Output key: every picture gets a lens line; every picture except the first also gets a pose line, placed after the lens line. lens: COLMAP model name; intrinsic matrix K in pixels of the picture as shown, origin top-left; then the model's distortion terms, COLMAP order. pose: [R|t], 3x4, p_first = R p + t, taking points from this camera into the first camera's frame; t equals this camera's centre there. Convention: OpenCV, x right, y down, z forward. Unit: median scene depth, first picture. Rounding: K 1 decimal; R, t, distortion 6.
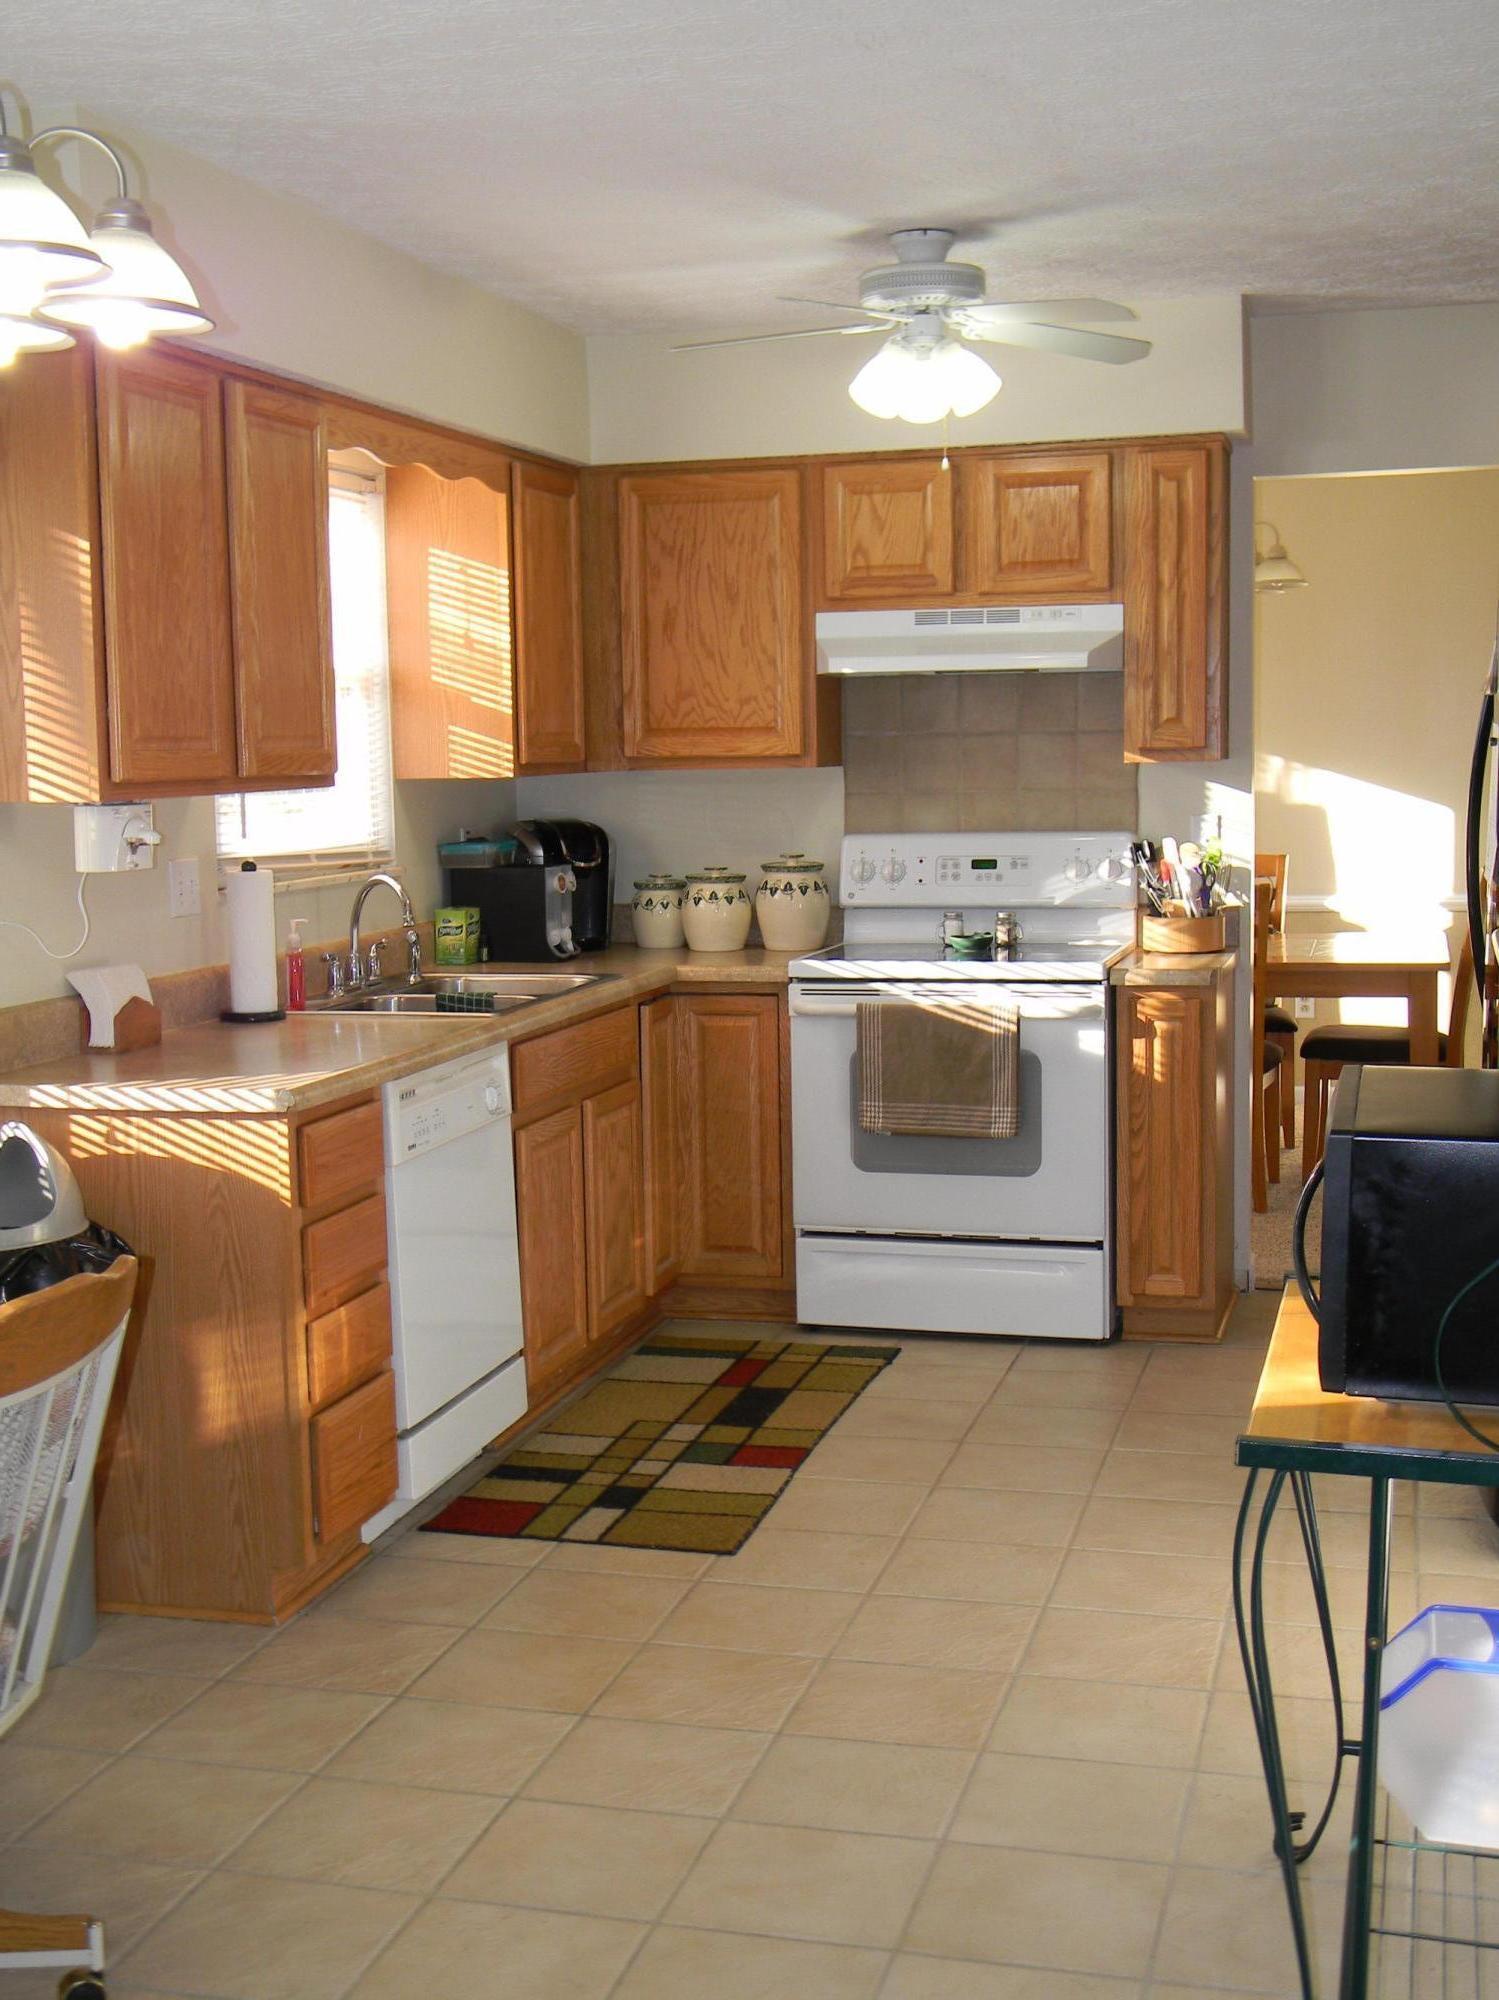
lens RADIAL K [[2382.4, 0, 749.5], [0, 2382.4, 1000.0], [0, 0, 1]] dist [-0.006167, -0.000785]
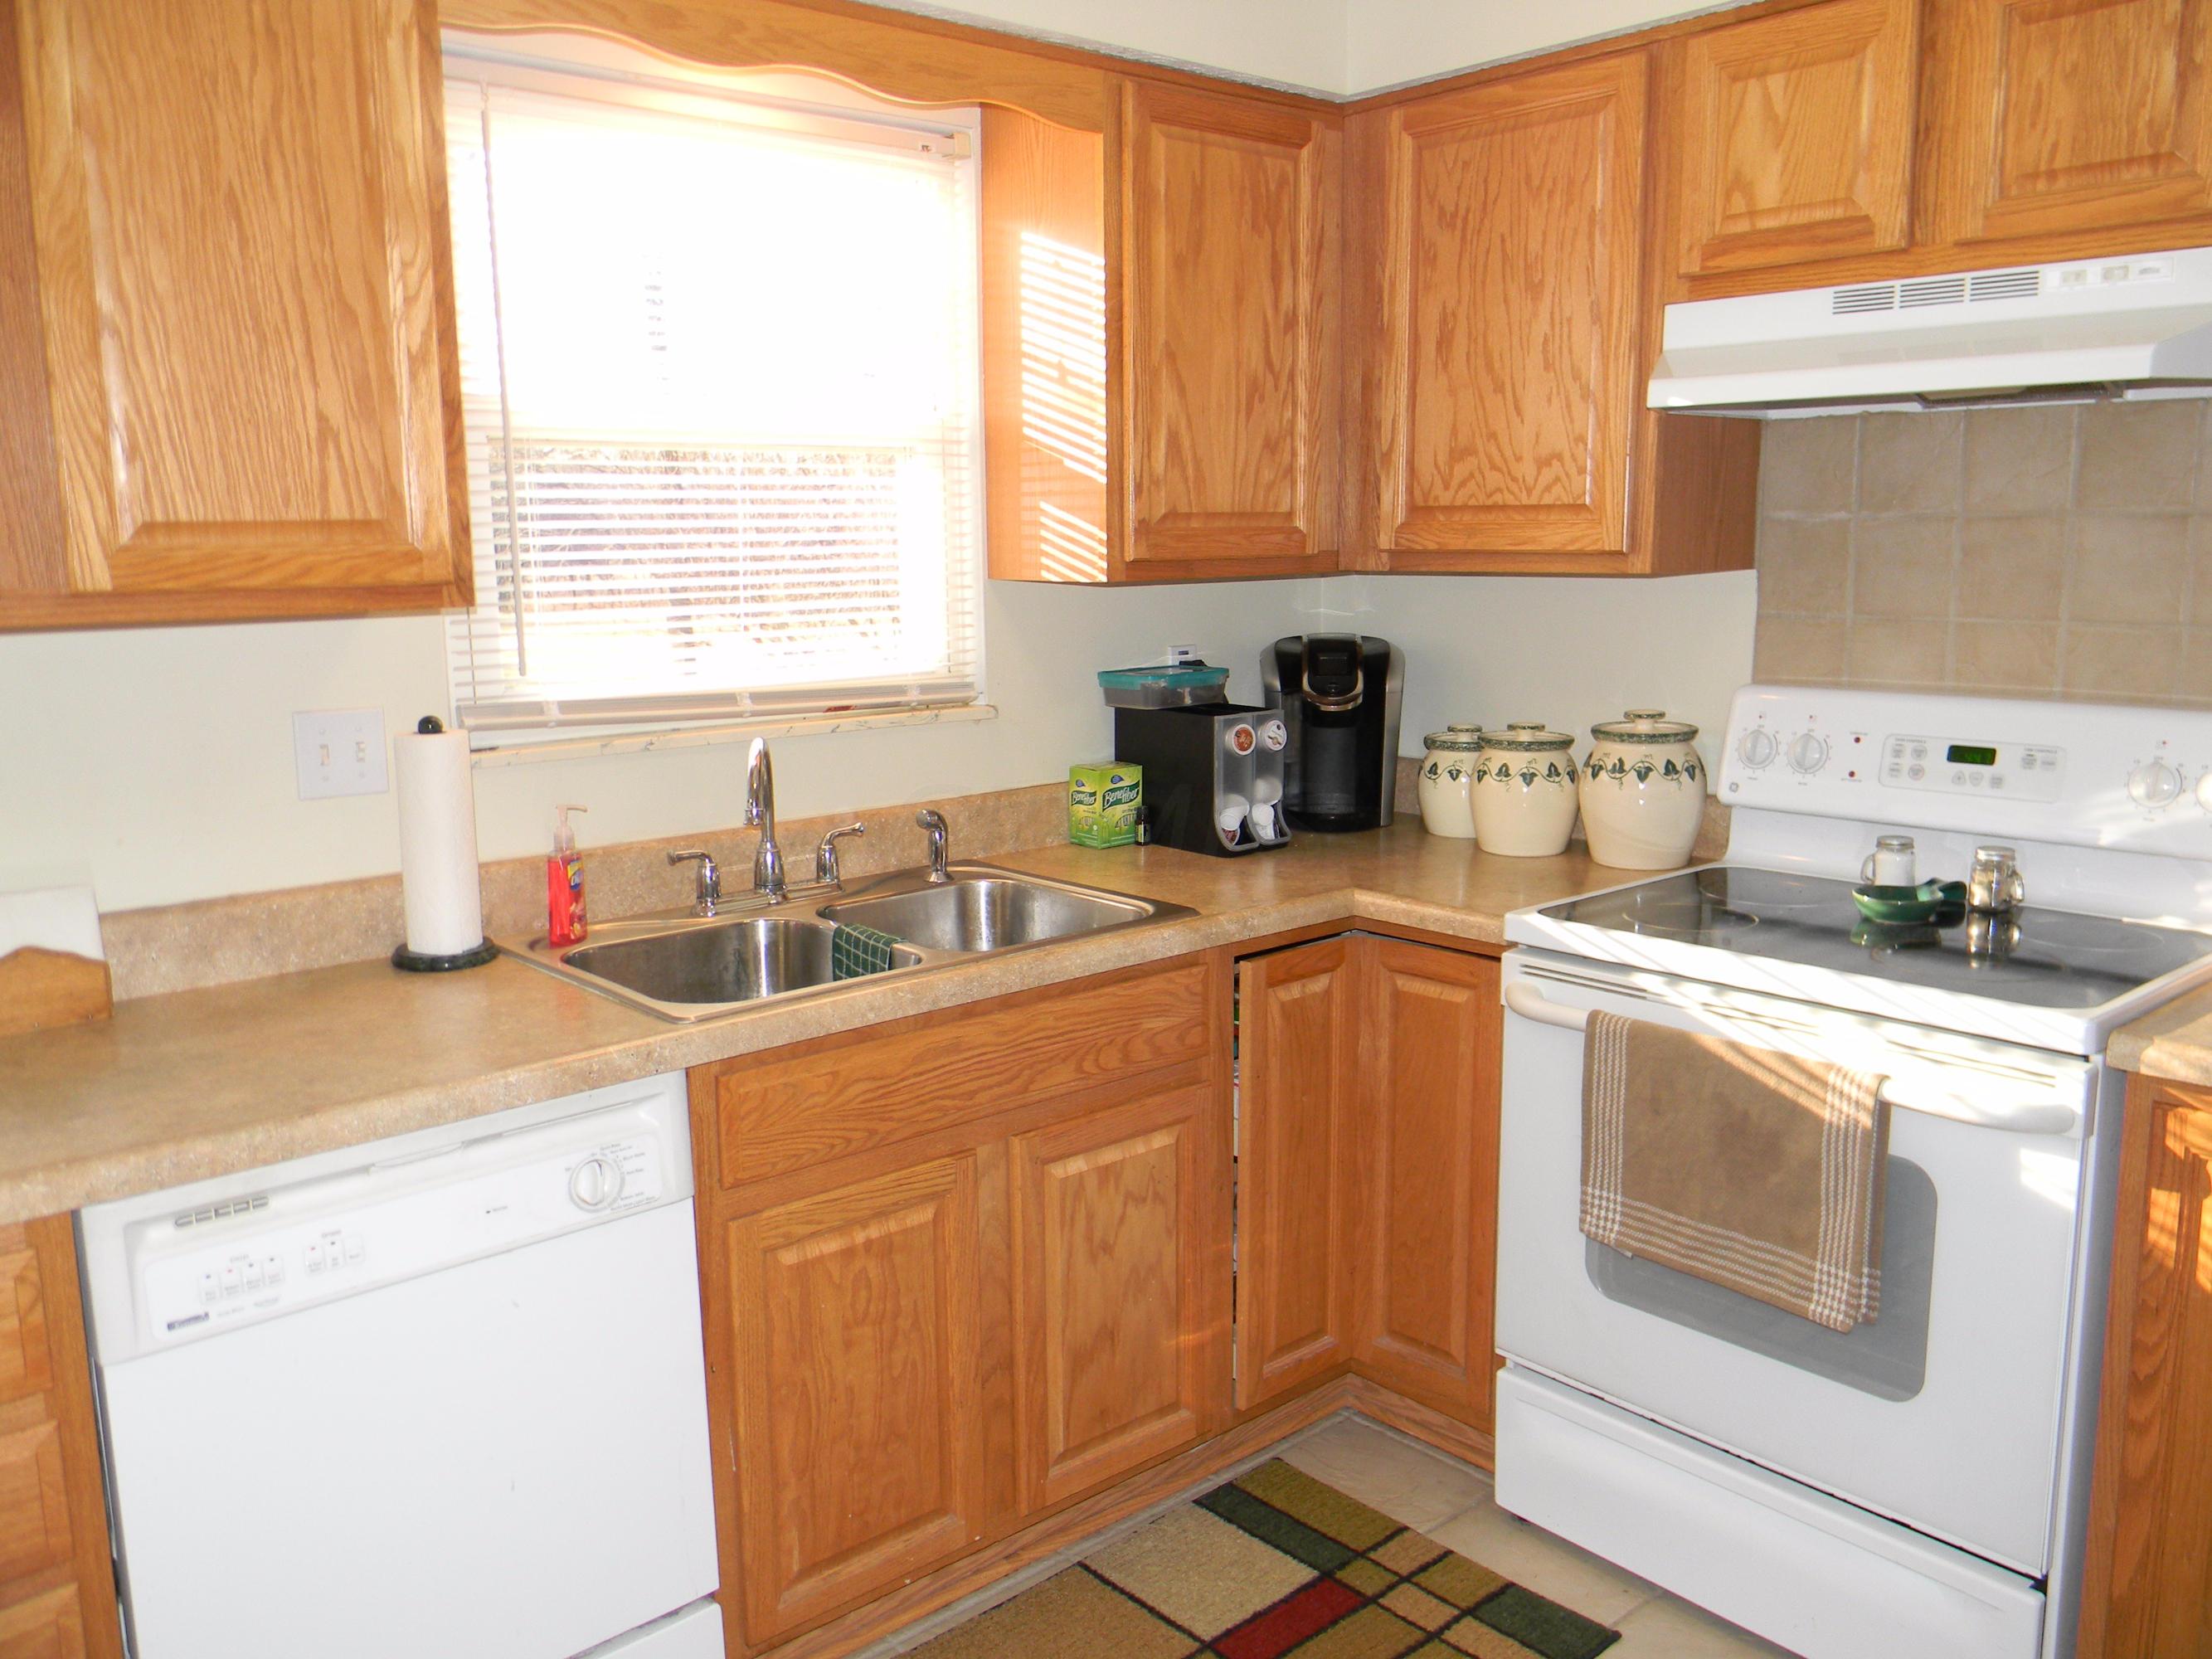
lens RADIAL K [[1763.6, 0, 1088.9], [0, 1763.6, 814.8], [0, 0, 1]] dist [0.004295, -0.019876]
pose [[0.832313, 0.096627, -0.545819, 0.157089], [-0.062312, 0.994758, 0.081084, -0.065492], [0.550793, -0.033477, 0.833970, 0.561704]]
